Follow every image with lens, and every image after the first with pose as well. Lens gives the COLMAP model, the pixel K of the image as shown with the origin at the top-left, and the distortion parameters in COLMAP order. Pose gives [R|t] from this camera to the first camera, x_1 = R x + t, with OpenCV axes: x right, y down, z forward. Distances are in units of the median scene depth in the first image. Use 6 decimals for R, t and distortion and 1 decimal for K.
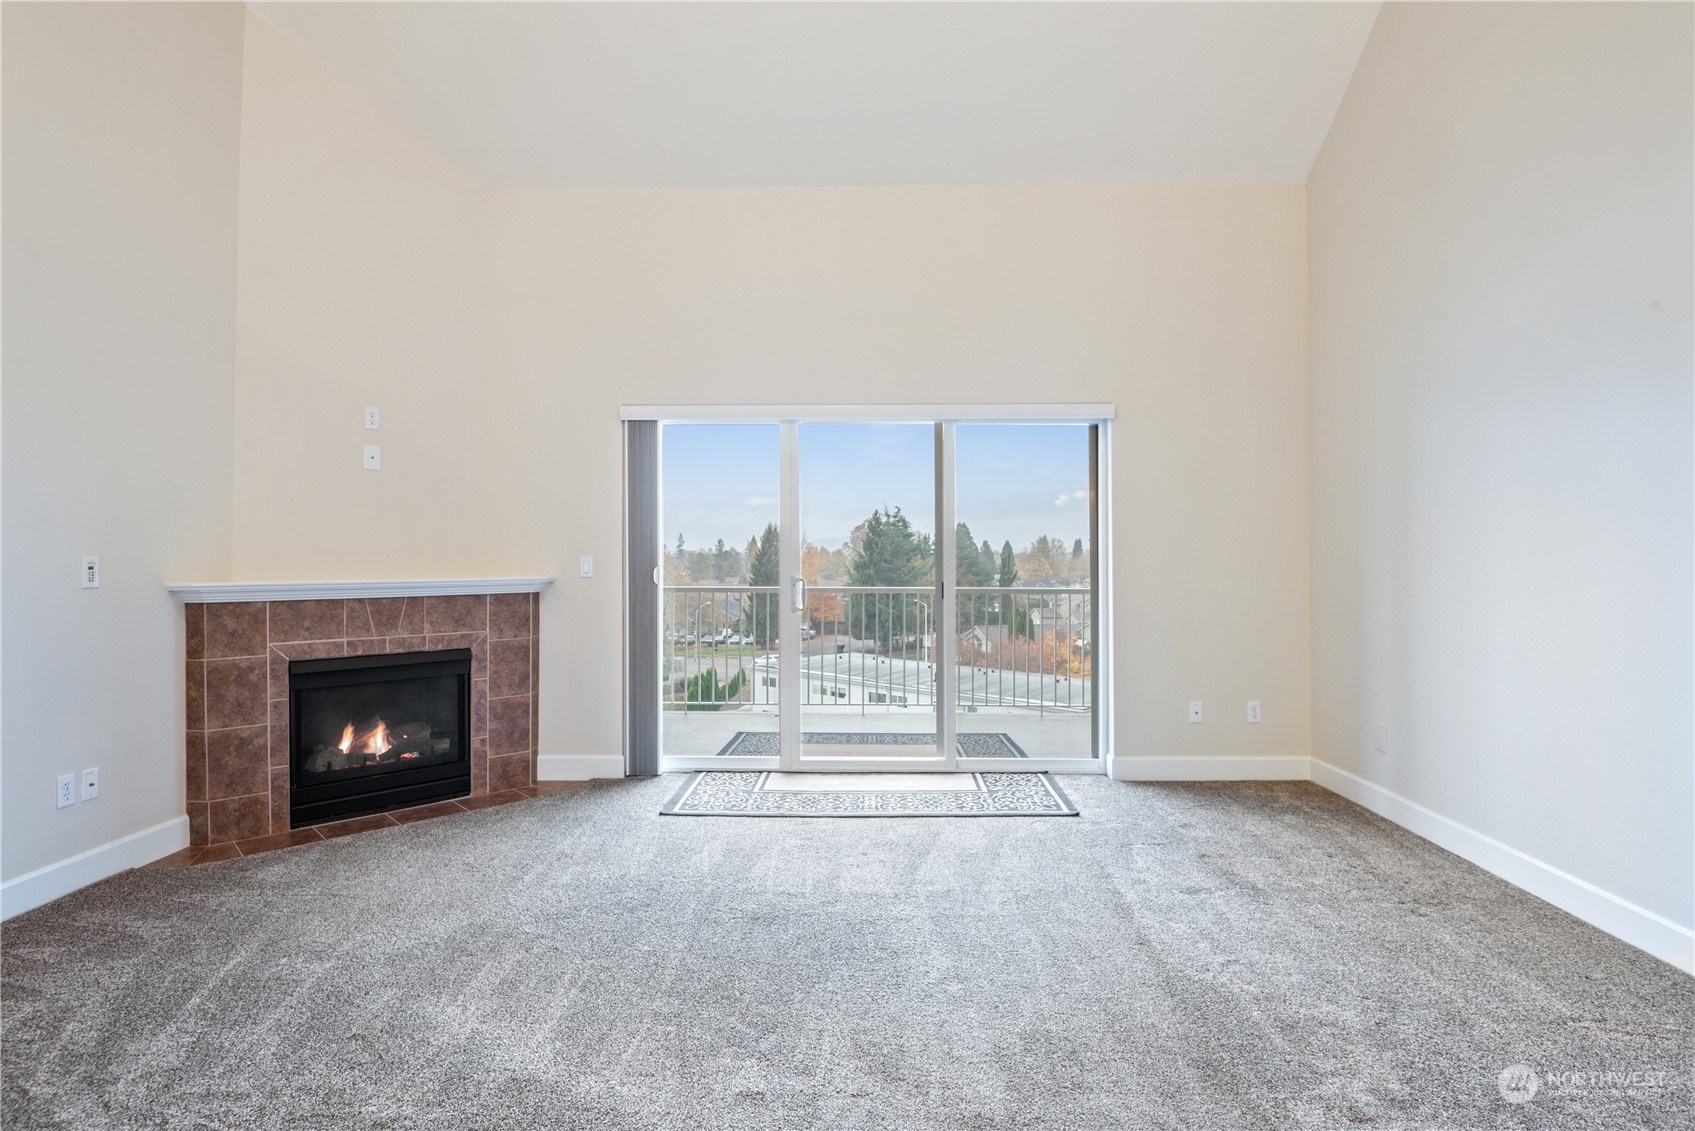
lens RADIAL K [[864.3, 0, 847.5], [0, 864.3, 565.5], [0, 0, 1]] dist [-0.001937, -0.013682]
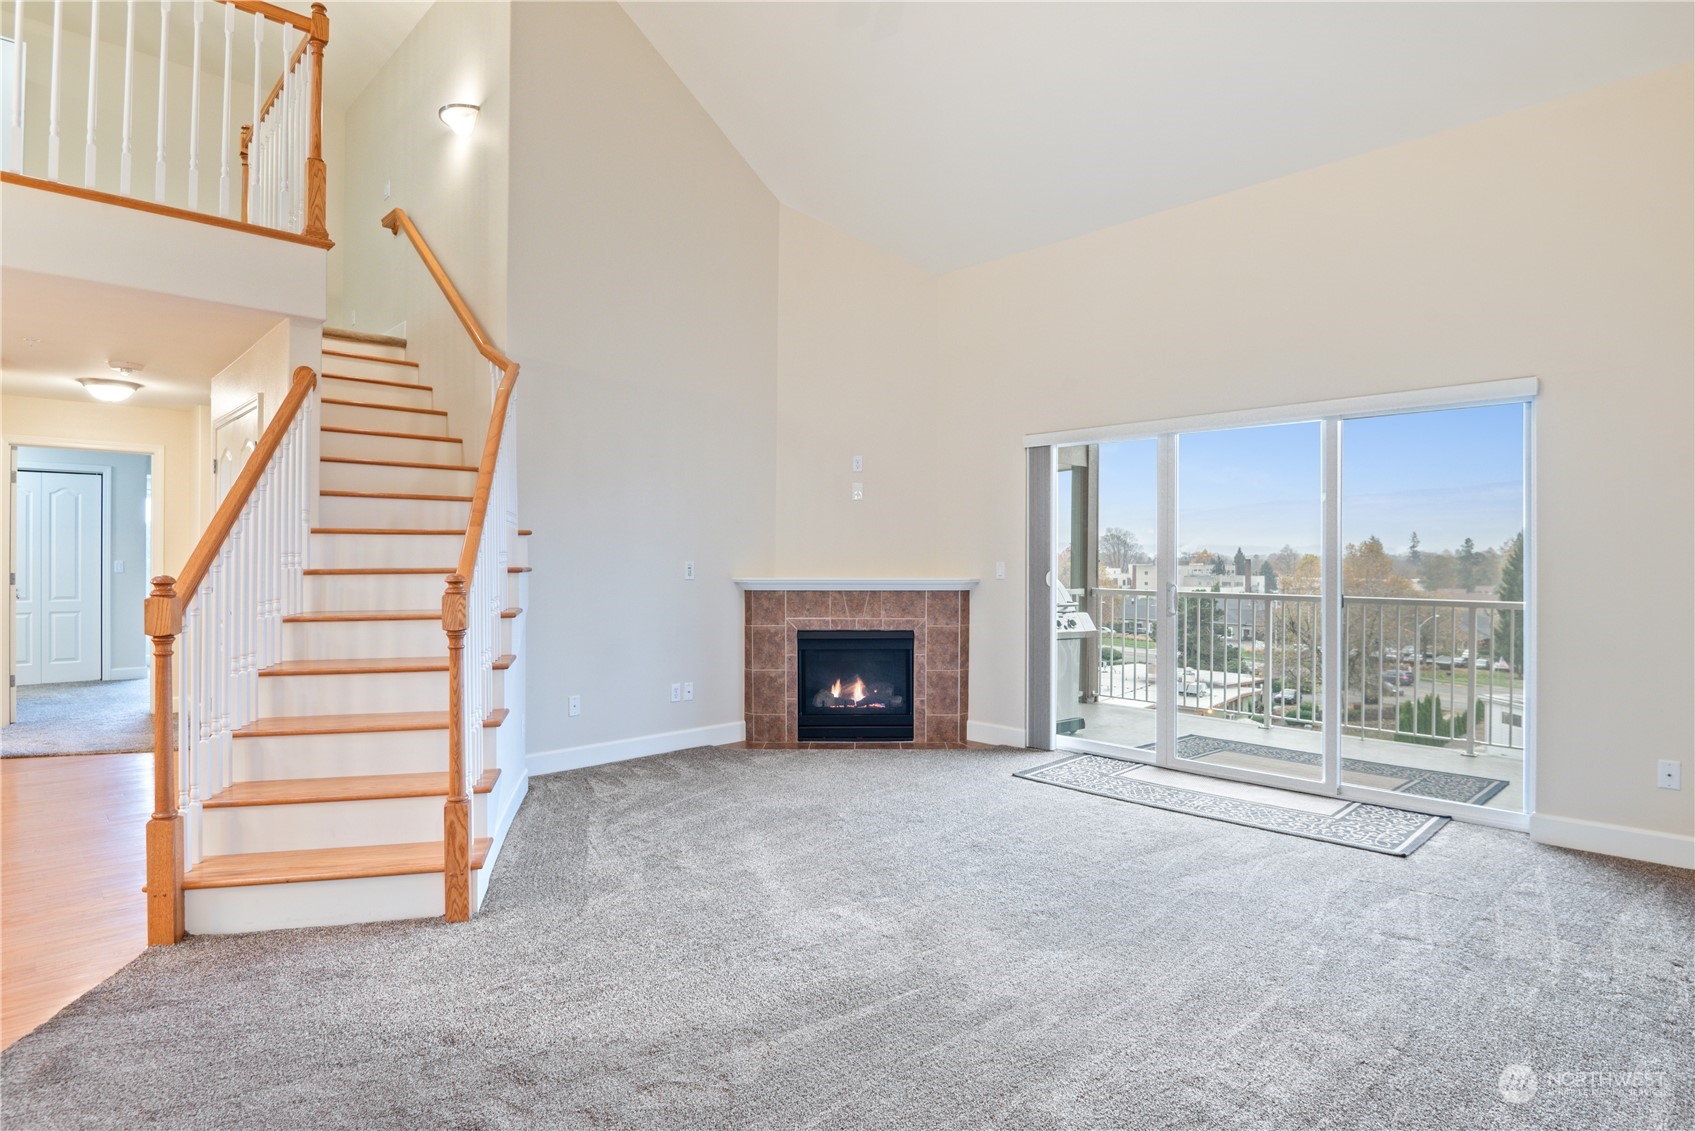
lens RADIAL K [[881.3, 0, 825.8], [0, 881.3, 569.3], [0, 0, 1]] dist [0.000092, -0.011422]
pose [[0.701649, 0.010014, -0.712452, 0.455232], [-0.009002, 0.999946, 0.005190, -0.004927], [0.712465, 0.002771, 0.701702, -0.053004]]
